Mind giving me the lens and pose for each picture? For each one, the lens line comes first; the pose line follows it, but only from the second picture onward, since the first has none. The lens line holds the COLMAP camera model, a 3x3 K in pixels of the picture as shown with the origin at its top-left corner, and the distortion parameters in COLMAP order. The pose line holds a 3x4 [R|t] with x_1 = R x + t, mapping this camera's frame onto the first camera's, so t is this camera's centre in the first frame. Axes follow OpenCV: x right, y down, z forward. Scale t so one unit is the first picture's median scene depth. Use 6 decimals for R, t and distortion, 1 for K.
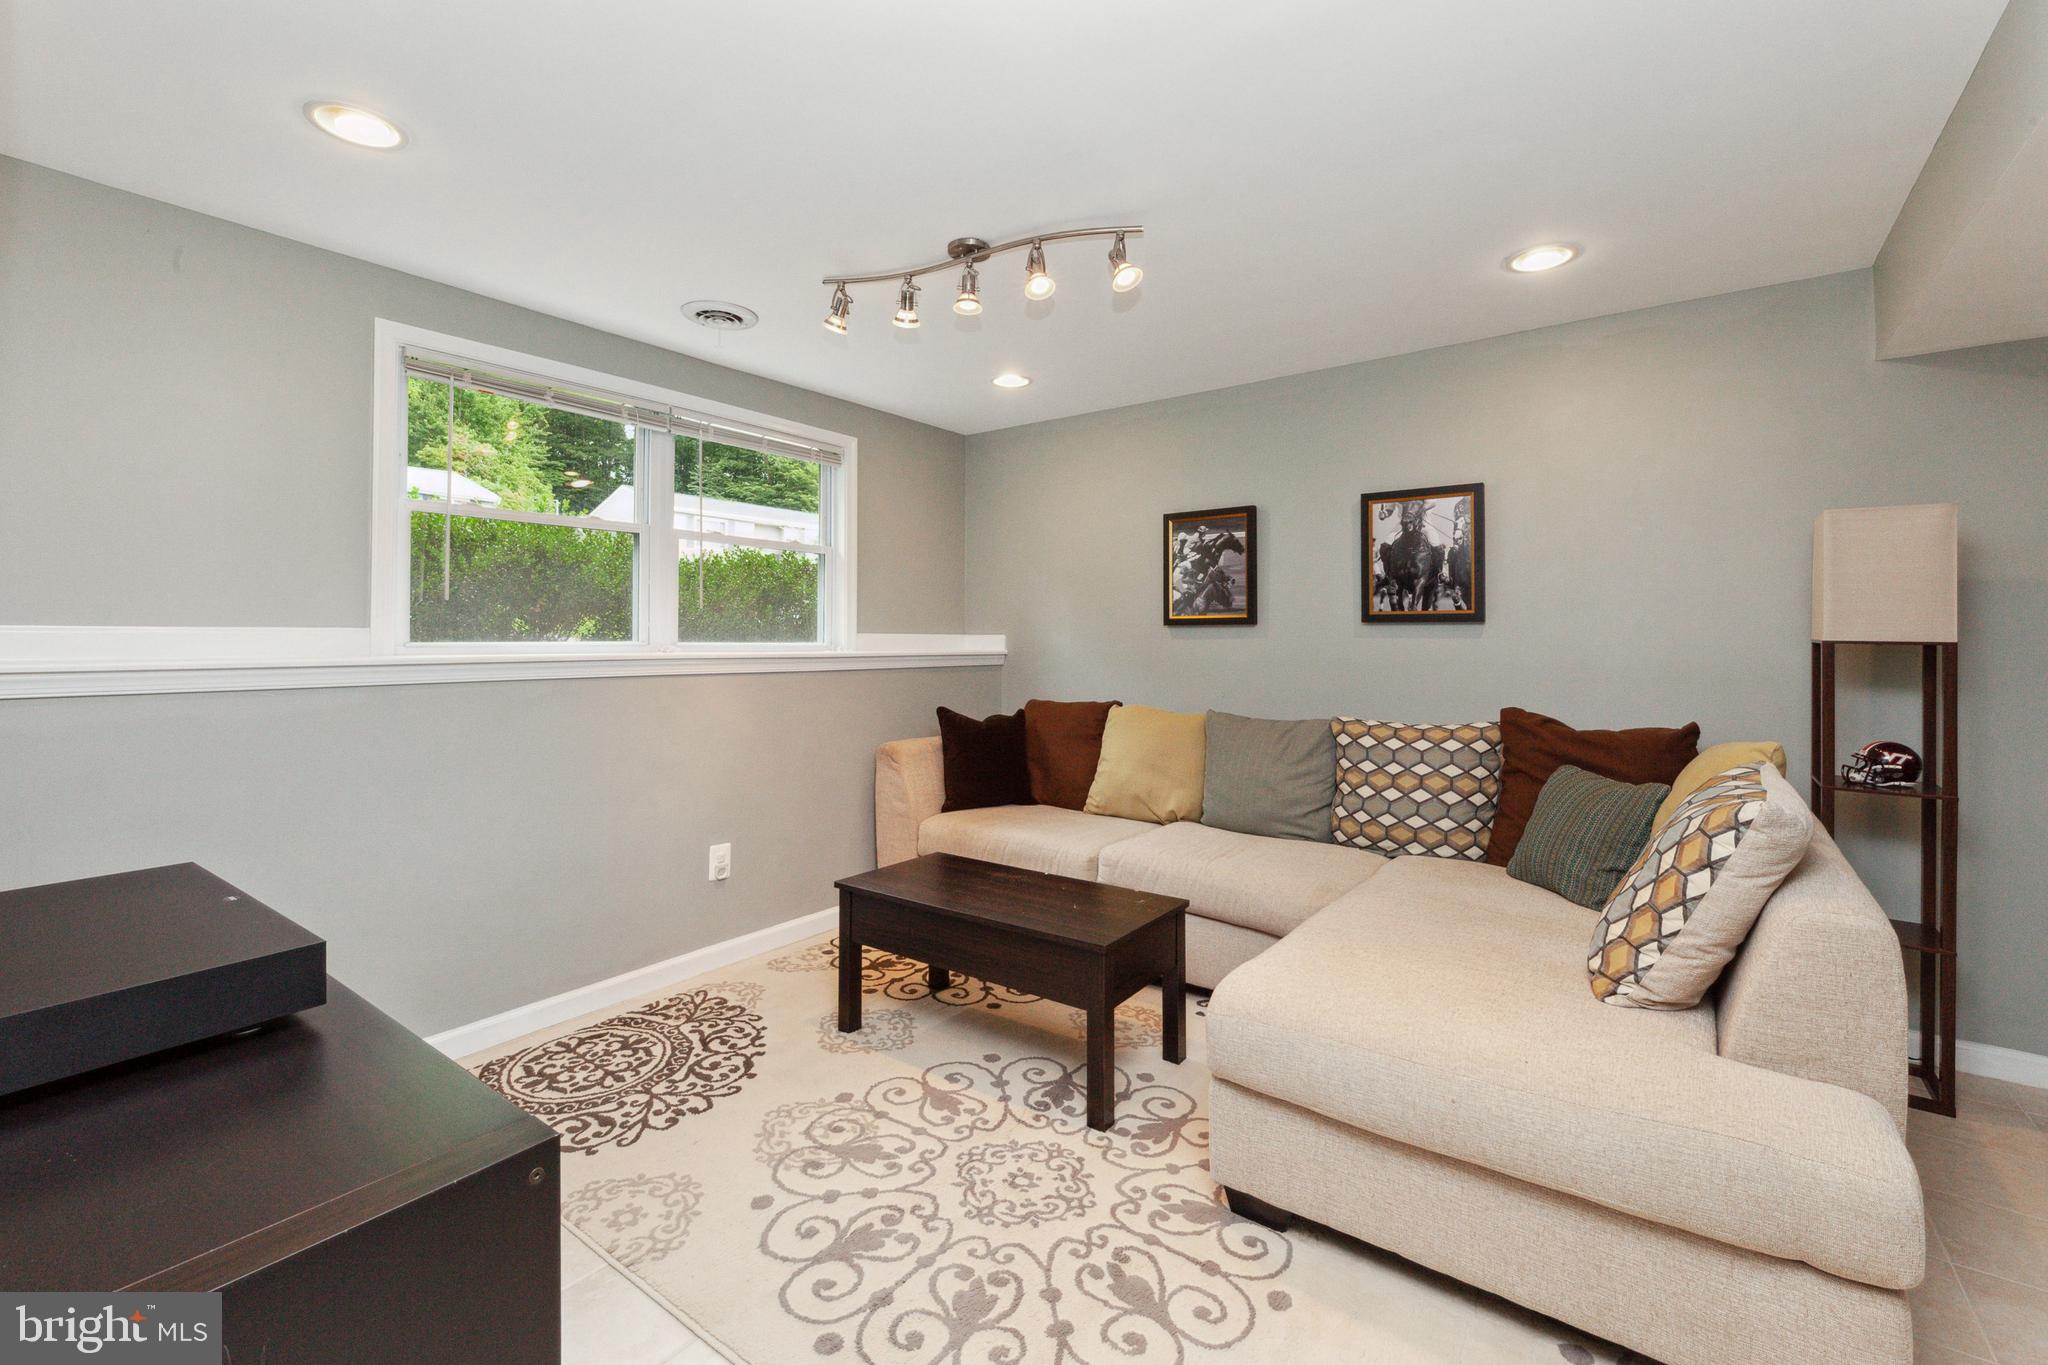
lens RADIAL K [[856.5, 0, 1039.7], [0, 856.5, 638.4], [0, 0, 1]] dist [0.004033, 0.000343]
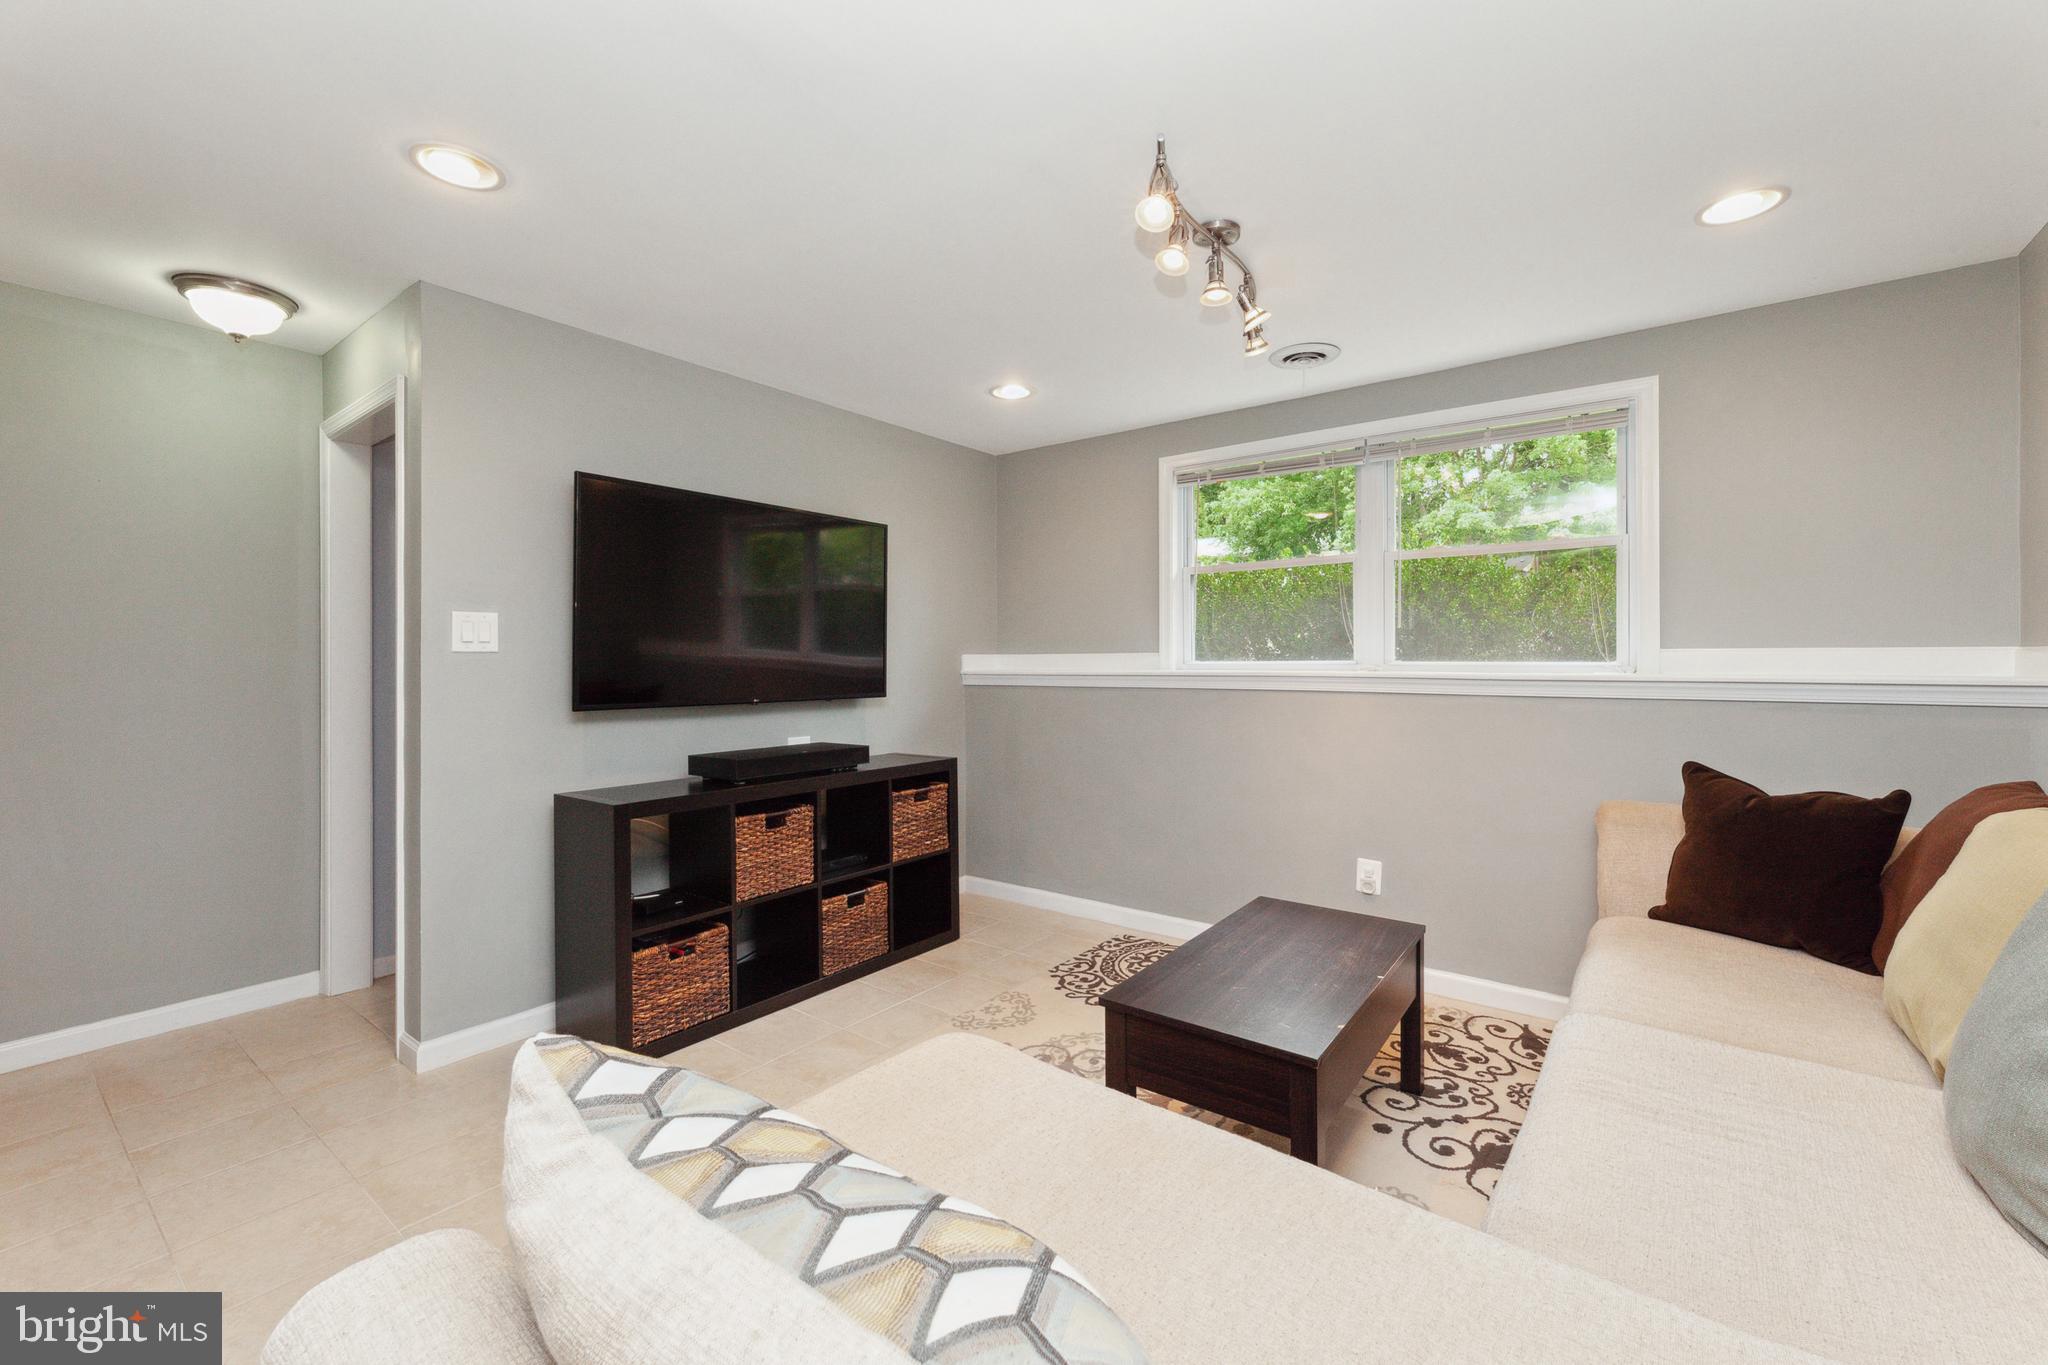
lens RADIAL K [[823.3, 0, 1016.0], [0, 823.3, 669.5], [0, 0, 1]] dist [0.000787, 0.000086]
pose [[-0.015469, 0.012635, -0.999801, 0.661480], [0.007794, 0.999891, 0.012516, -0.001317], [0.999850, -0.007599, -0.015566, 0.647419]]
